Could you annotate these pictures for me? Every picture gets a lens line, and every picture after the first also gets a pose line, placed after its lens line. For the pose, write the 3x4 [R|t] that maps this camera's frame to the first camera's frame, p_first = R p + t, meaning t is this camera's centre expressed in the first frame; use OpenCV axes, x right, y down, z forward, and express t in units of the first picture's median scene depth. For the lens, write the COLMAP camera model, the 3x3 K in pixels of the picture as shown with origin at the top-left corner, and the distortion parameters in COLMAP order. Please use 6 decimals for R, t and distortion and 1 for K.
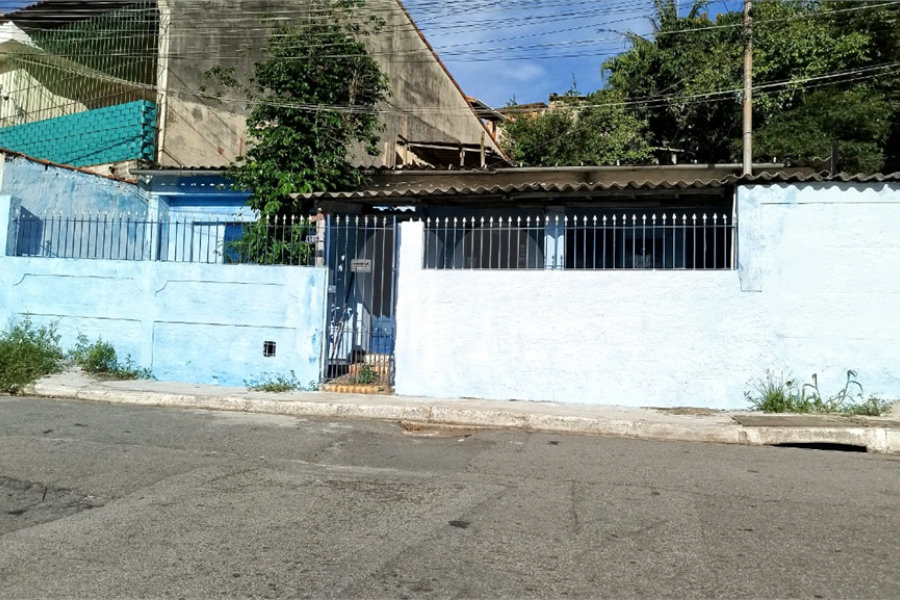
lens RADIAL K [[738.1, 0, 450.0], [0, 738.1, 300.0], [0, 0, 1]] dist [0.078619, -0.114215]
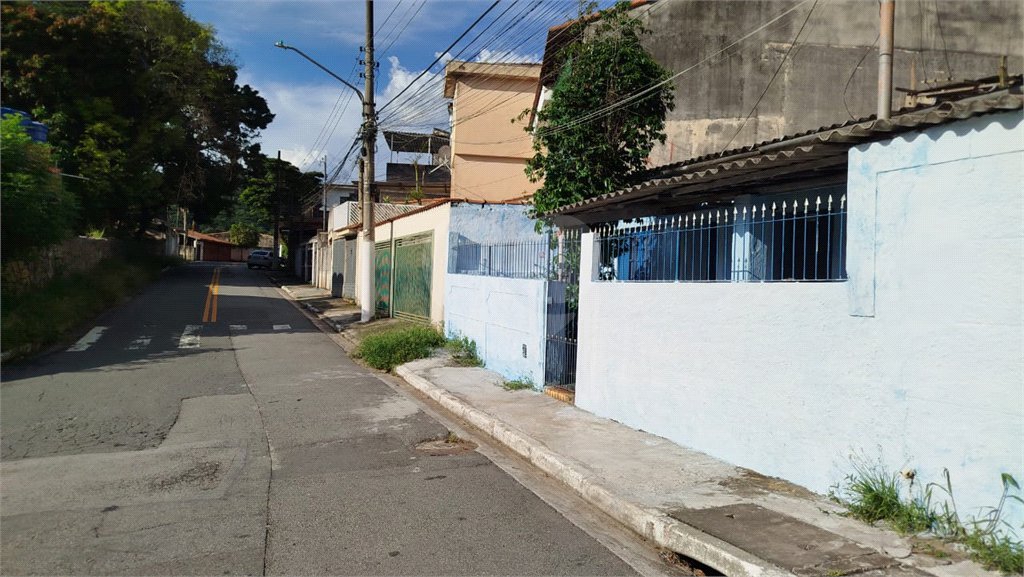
lens RADIAL K [[705.3, 0, 514.5], [0, 705.3, 287.7], [0, 0, 1]] dist [0.060863, -0.073162]
pose [[0.544738, -0.007447, -0.838574, 0.666957], [0.033238, 0.999367, 0.012717, -0.047210], [0.837948, -0.034800, 0.544640, 0.387148]]
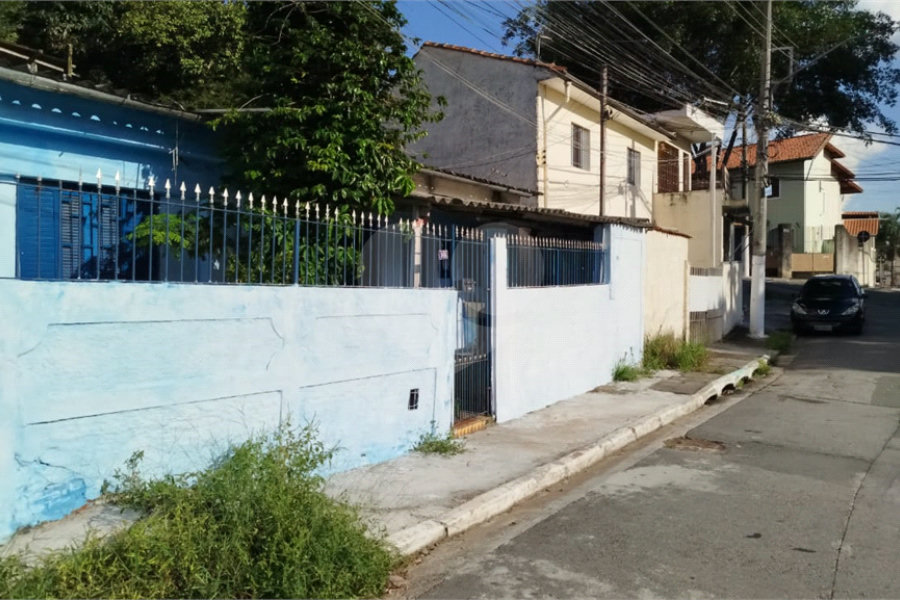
lens RADIAL K [[736.1, 0, 448.7], [0, 736.1, 300.0], [0, 0, 1]] dist [0.076783, -0.113368]
pose [[0.366592, -0.054796, 0.928767, -0.914514], [-0.041146, 0.996333, 0.075023, -0.091935], [-0.929471, -0.065717, 0.362993, 0.695432]]
